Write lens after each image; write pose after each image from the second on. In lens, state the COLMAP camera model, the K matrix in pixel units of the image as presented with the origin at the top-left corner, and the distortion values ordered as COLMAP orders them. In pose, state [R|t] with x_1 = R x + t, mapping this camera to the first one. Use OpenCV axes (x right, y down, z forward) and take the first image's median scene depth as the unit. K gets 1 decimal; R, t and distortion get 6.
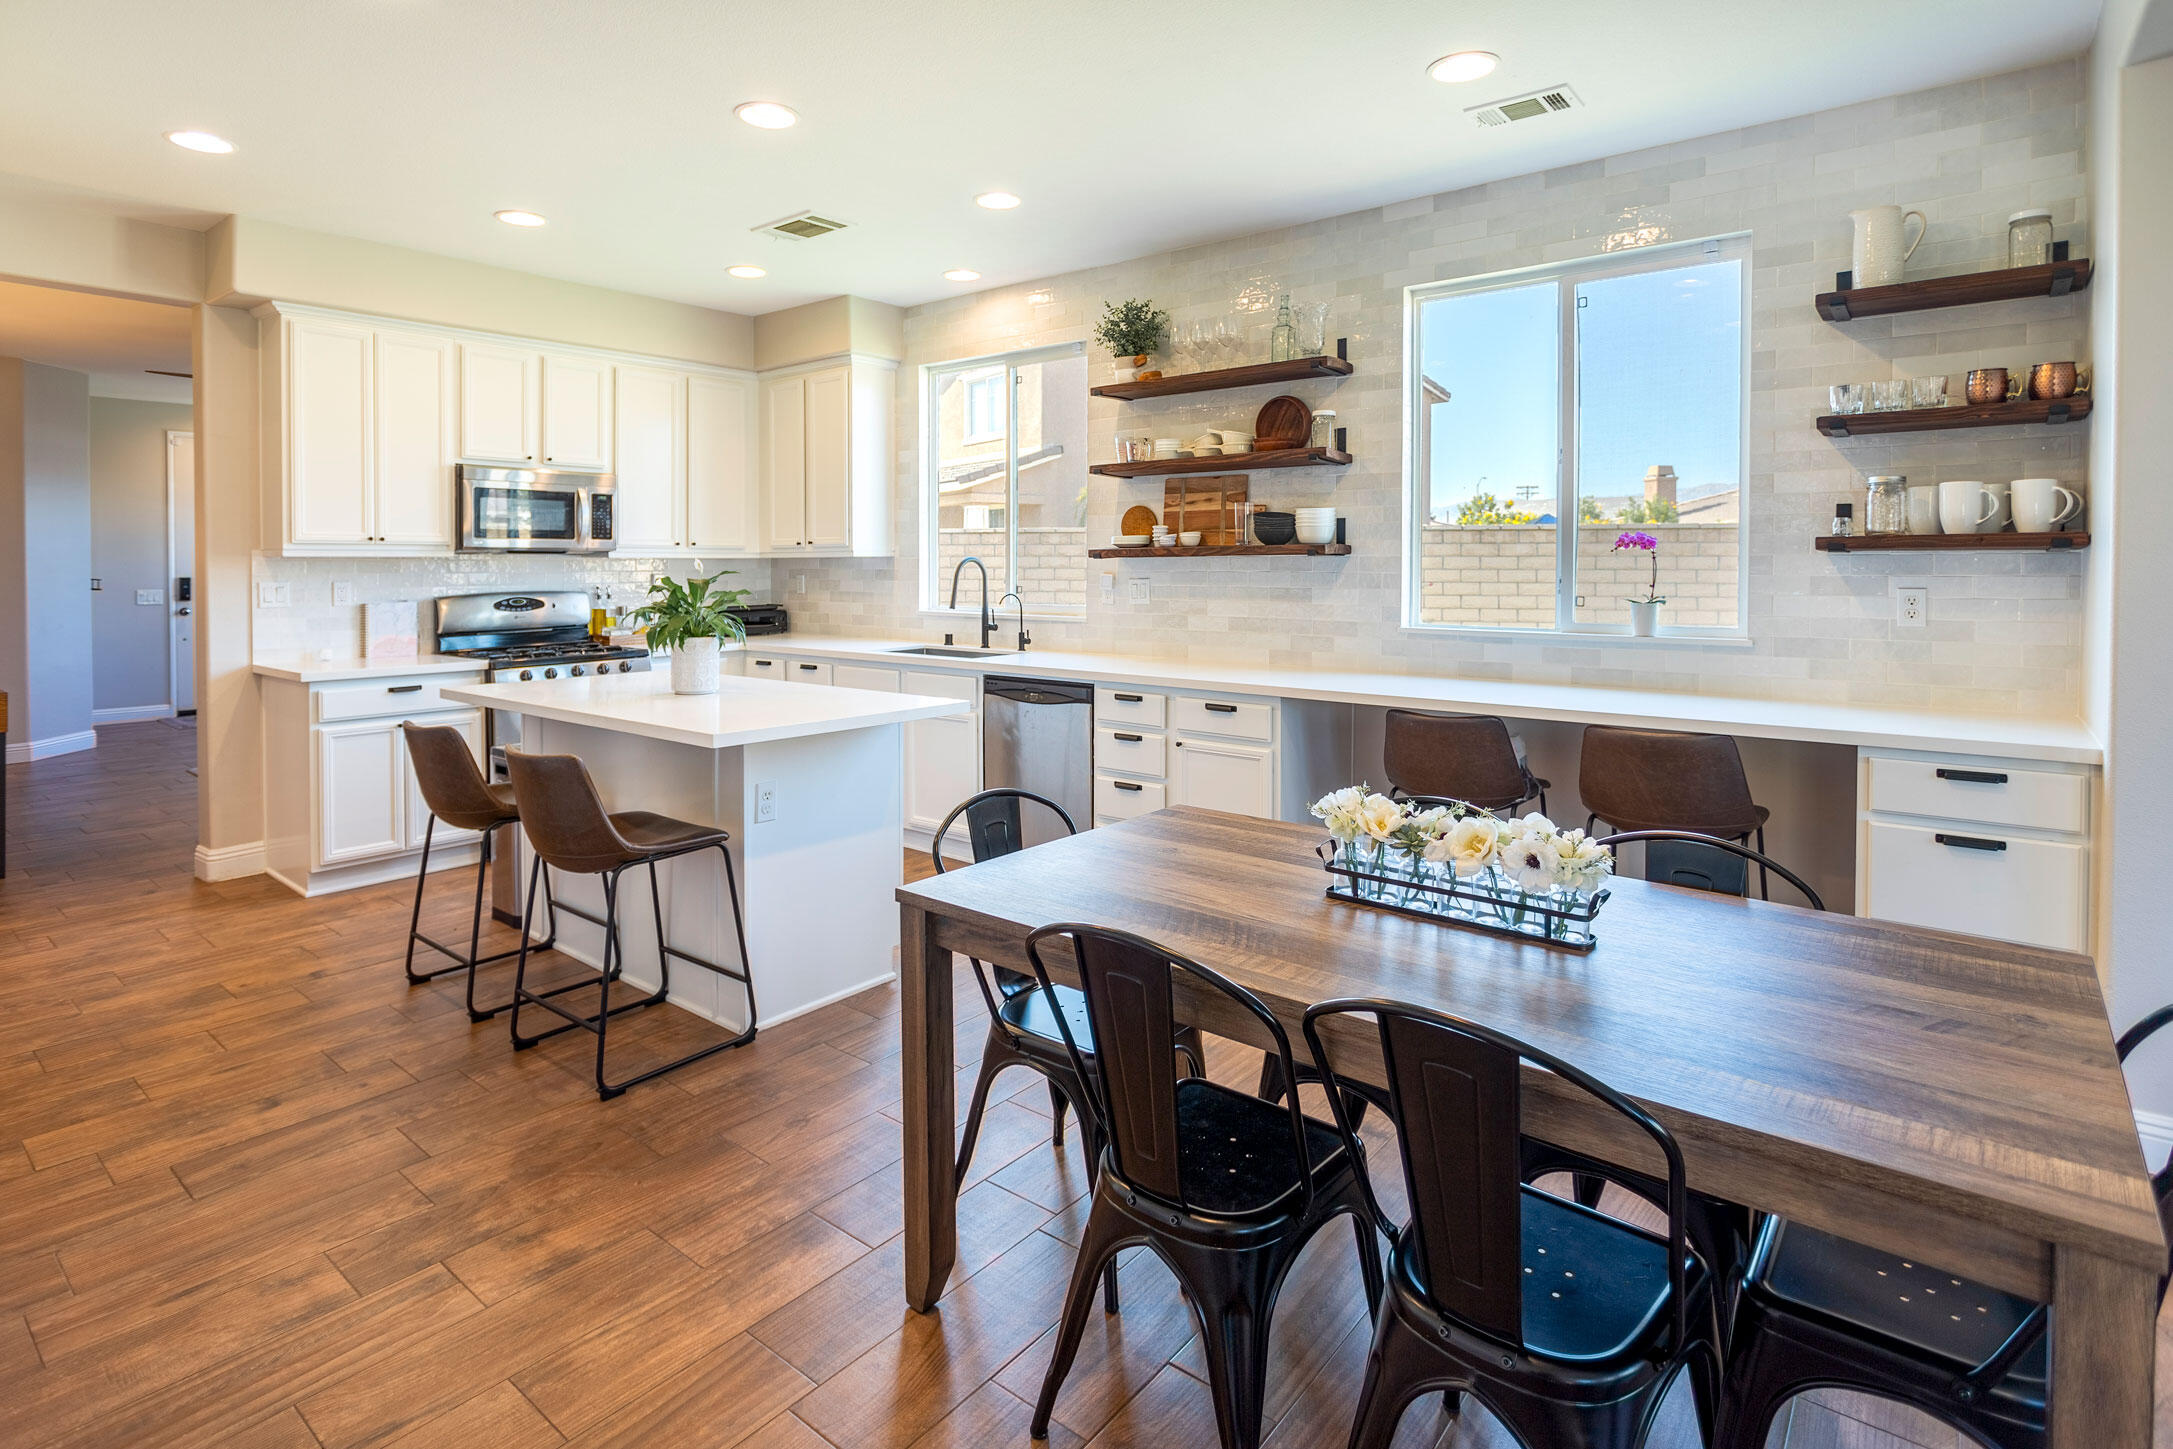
lens RADIAL K [[1088.6, 0, 1078.3], [0, 1088.6, 593.3], [0, 0, 1]] dist [-0.017362, 0.002253]
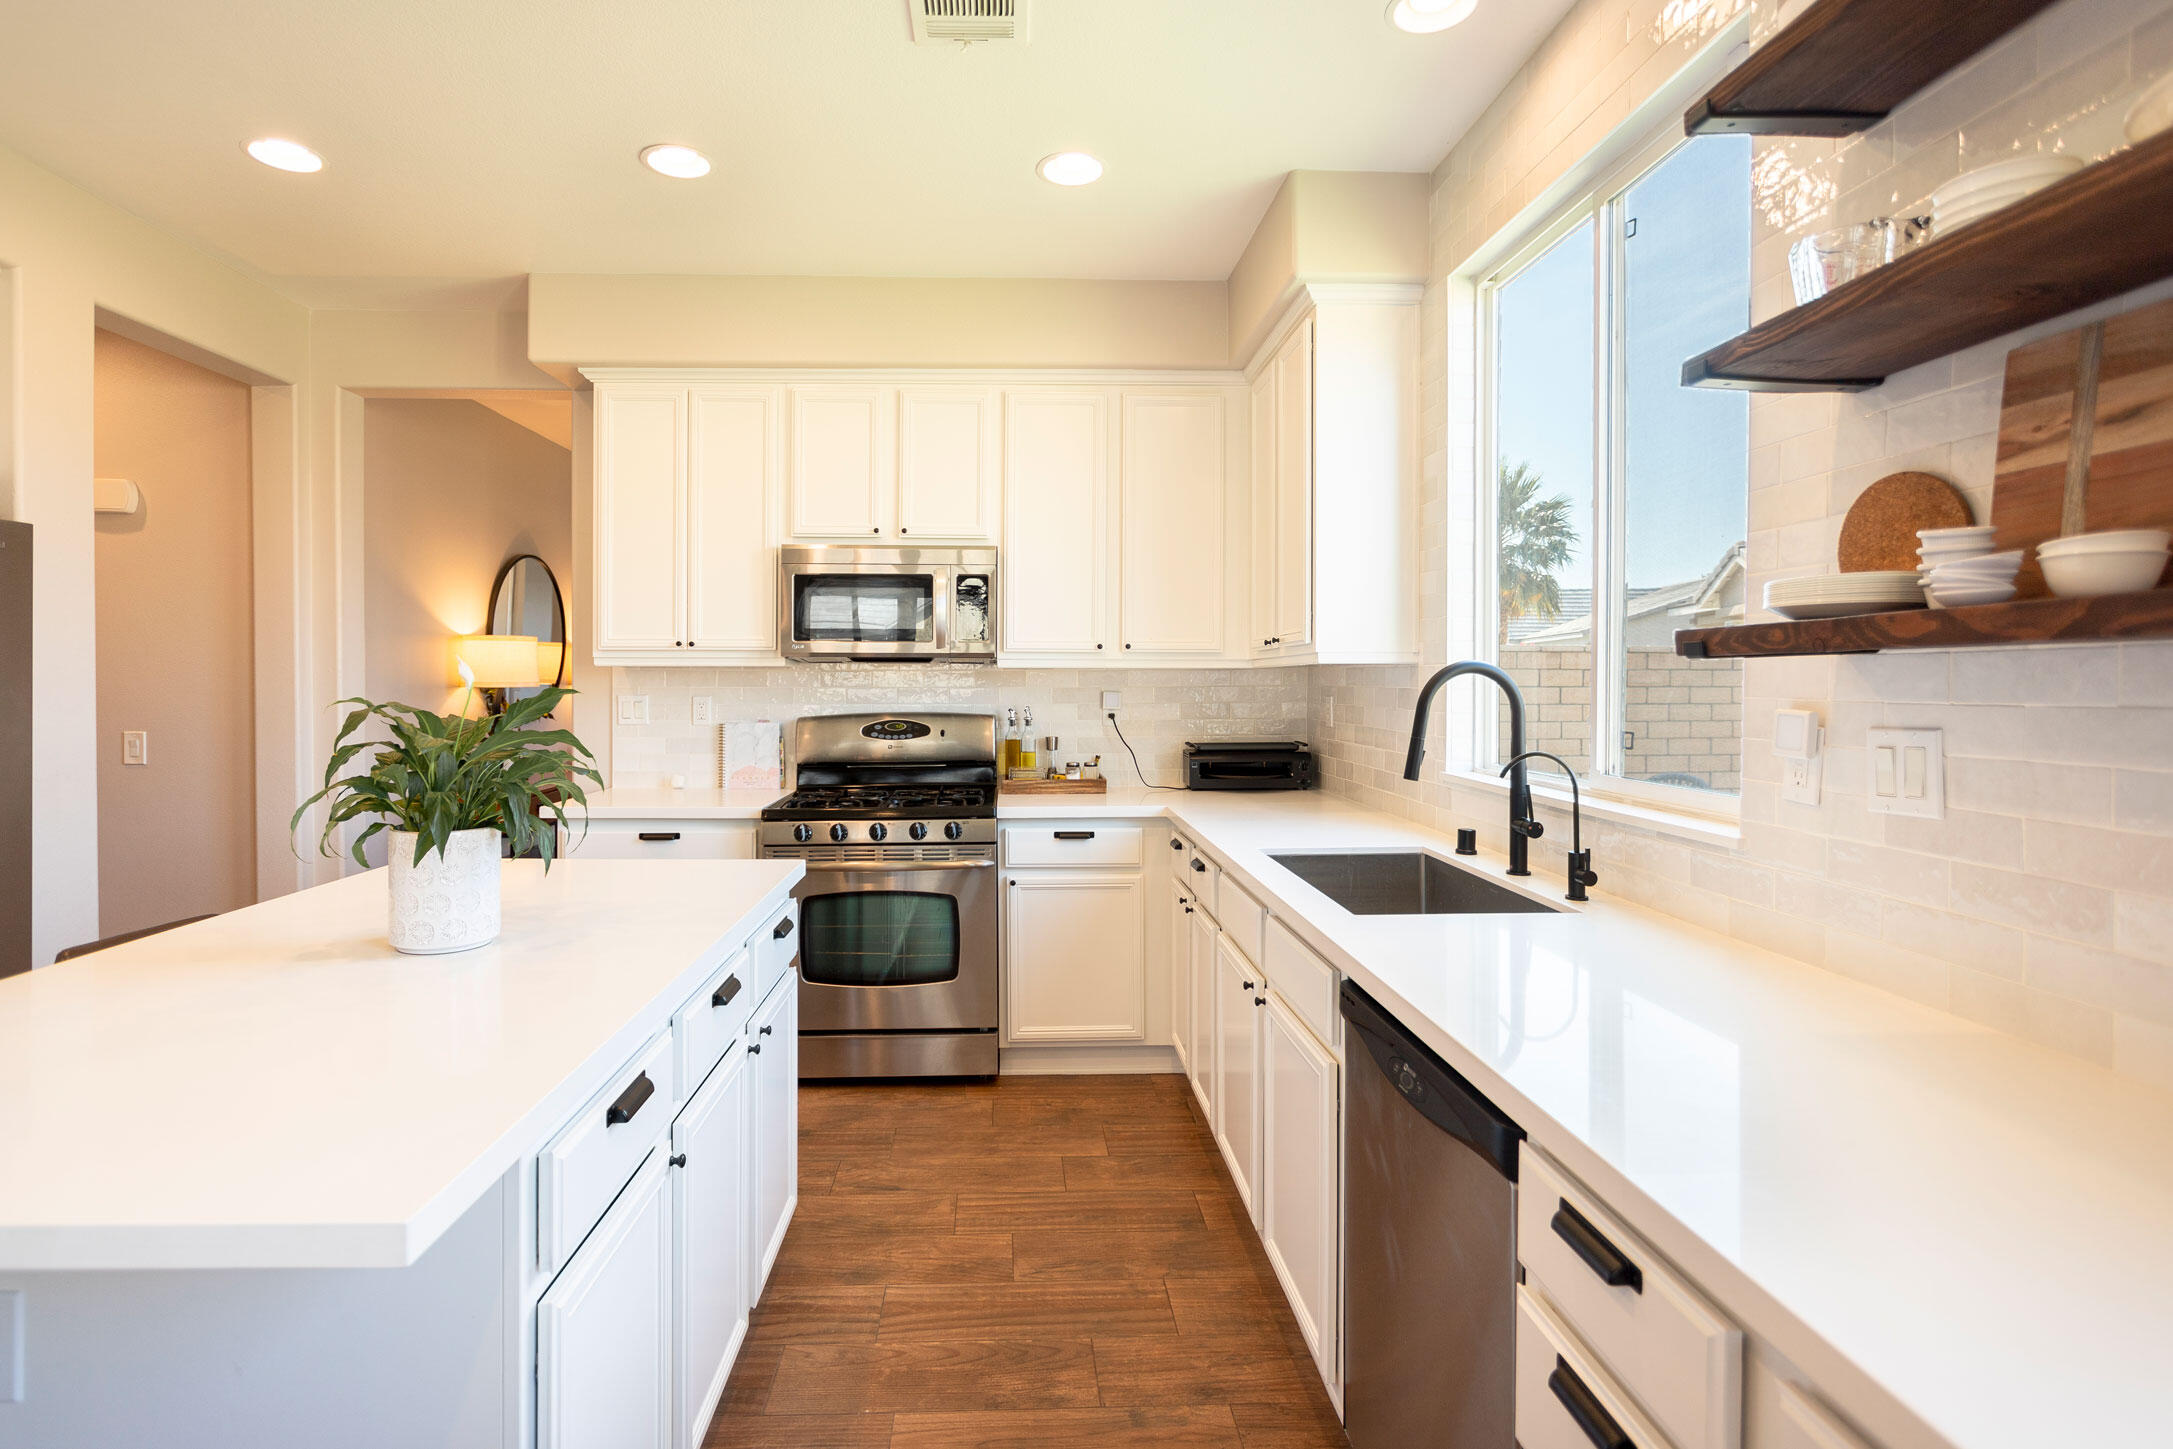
lens RADIAL K [[1088.6, 0, 1033.3], [0, 1088.6, 688.3], [0, 0, 1]] dist [-0.017362, 0.002253]
pose [[0.661667, 0.008677, -0.749748, 0.124593], [-0.024850, 0.999638, -0.010361, -0.015549], [0.749386, 0.025487, 0.661642, 0.676110]]
